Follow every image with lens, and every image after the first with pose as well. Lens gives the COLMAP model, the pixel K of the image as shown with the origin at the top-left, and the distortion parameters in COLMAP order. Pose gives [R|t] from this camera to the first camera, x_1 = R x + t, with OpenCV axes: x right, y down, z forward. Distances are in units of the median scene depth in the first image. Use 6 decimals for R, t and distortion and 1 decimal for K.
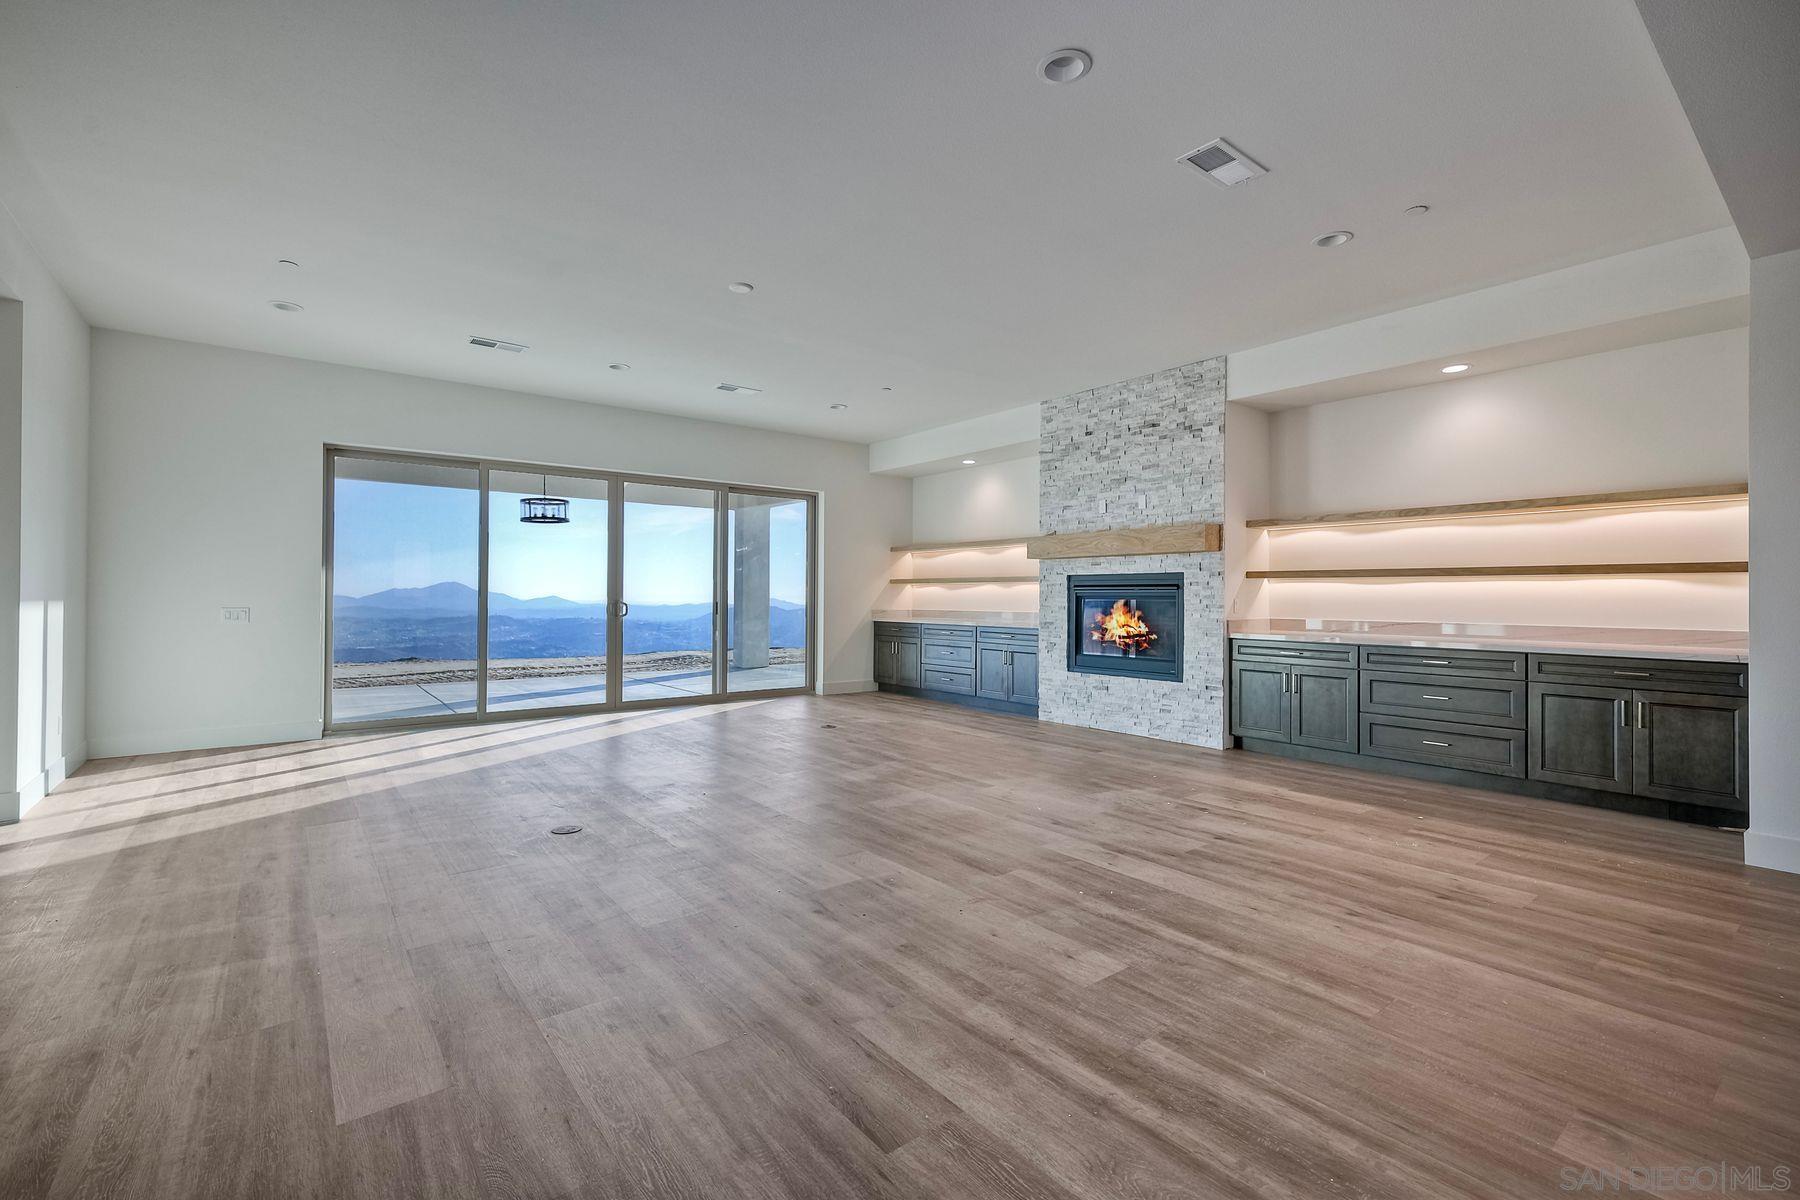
lens RADIAL K [[788.7, 0, 899.2], [0, 788.7, 590.1], [0, 0, 1]] dist [0.002856, -0.000339]
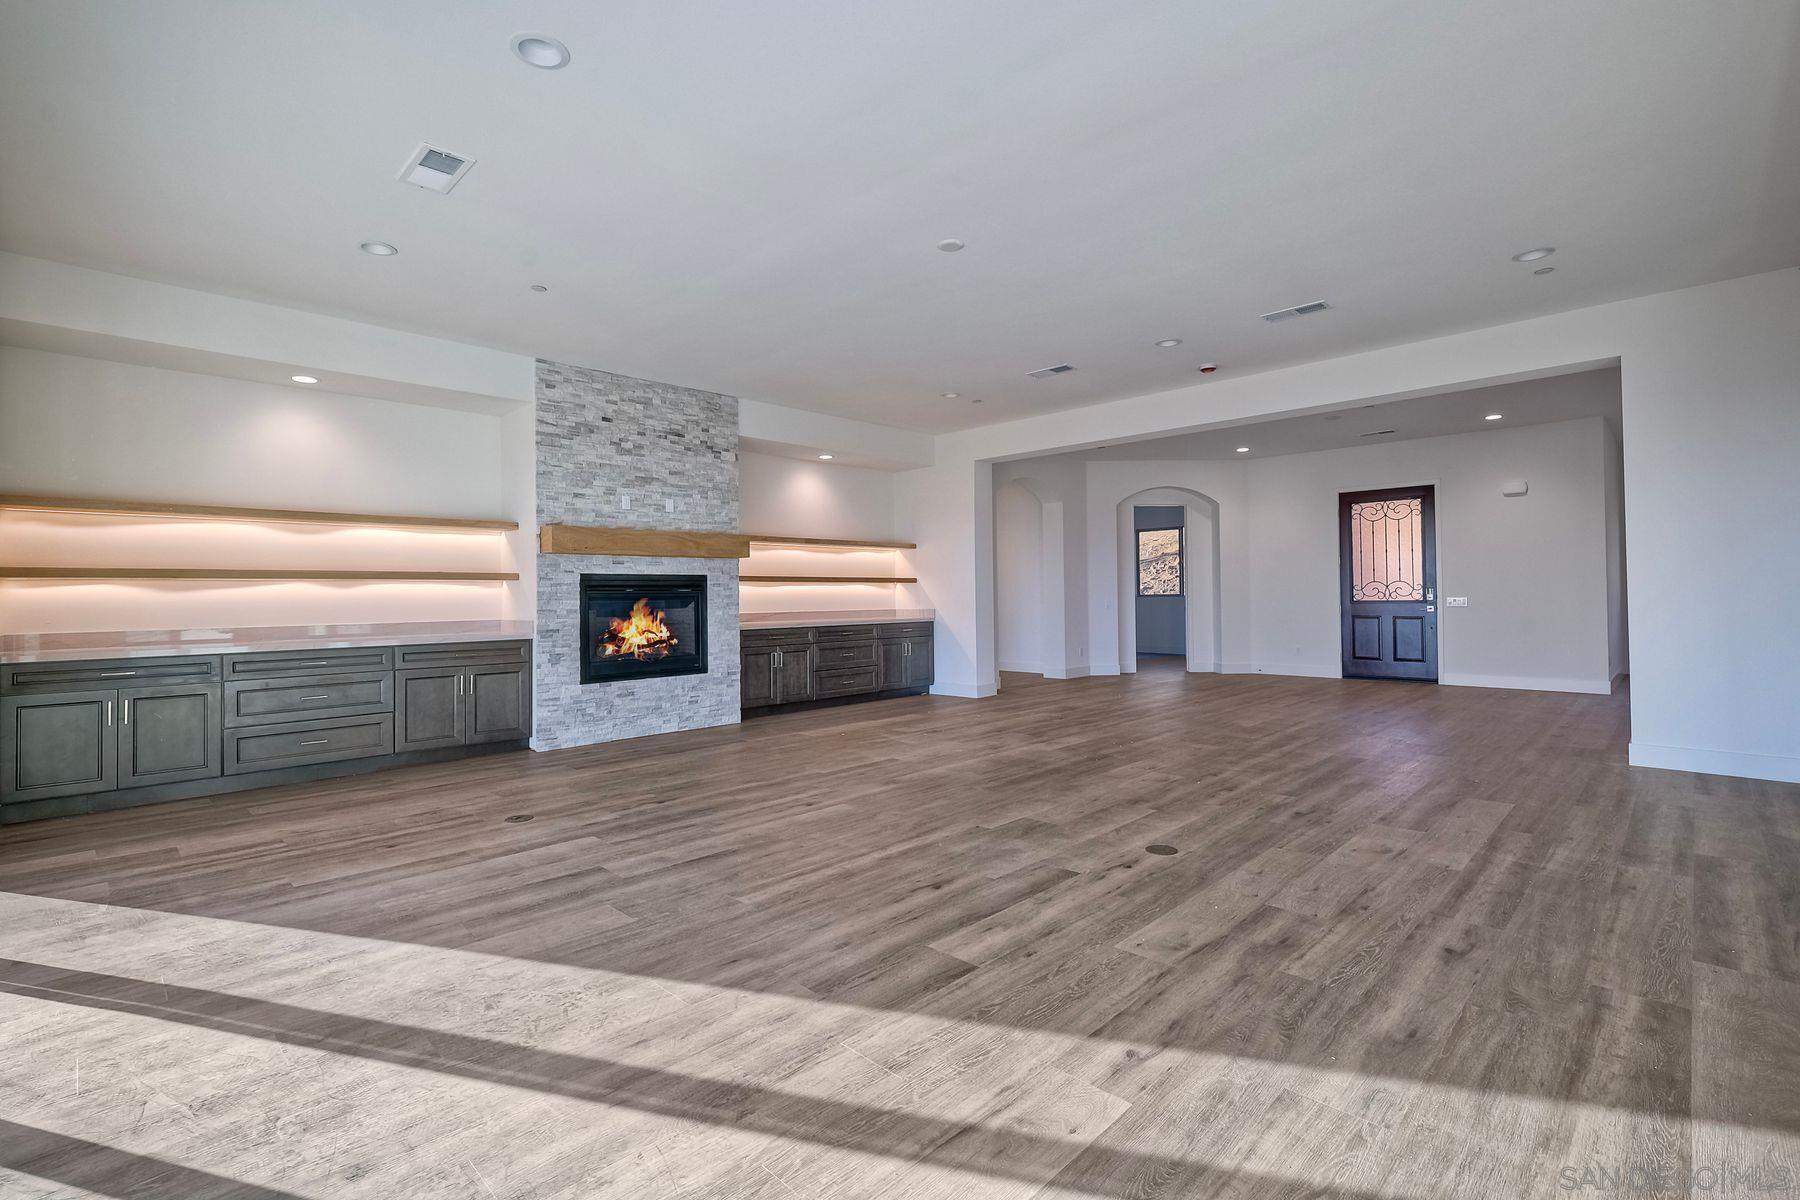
lens RADIAL K [[801.9, 0, 891.6], [0, 801.9, 582.8], [0, 0, 1]] dist [-0.000120, -0.000114]
pose [[-0.120530, 0.013381, 0.992619, -0.740522], [0.004026, 0.999908, -0.012991, 0.004272], [-0.992701, 0.002431, -0.120573, 0.806360]]
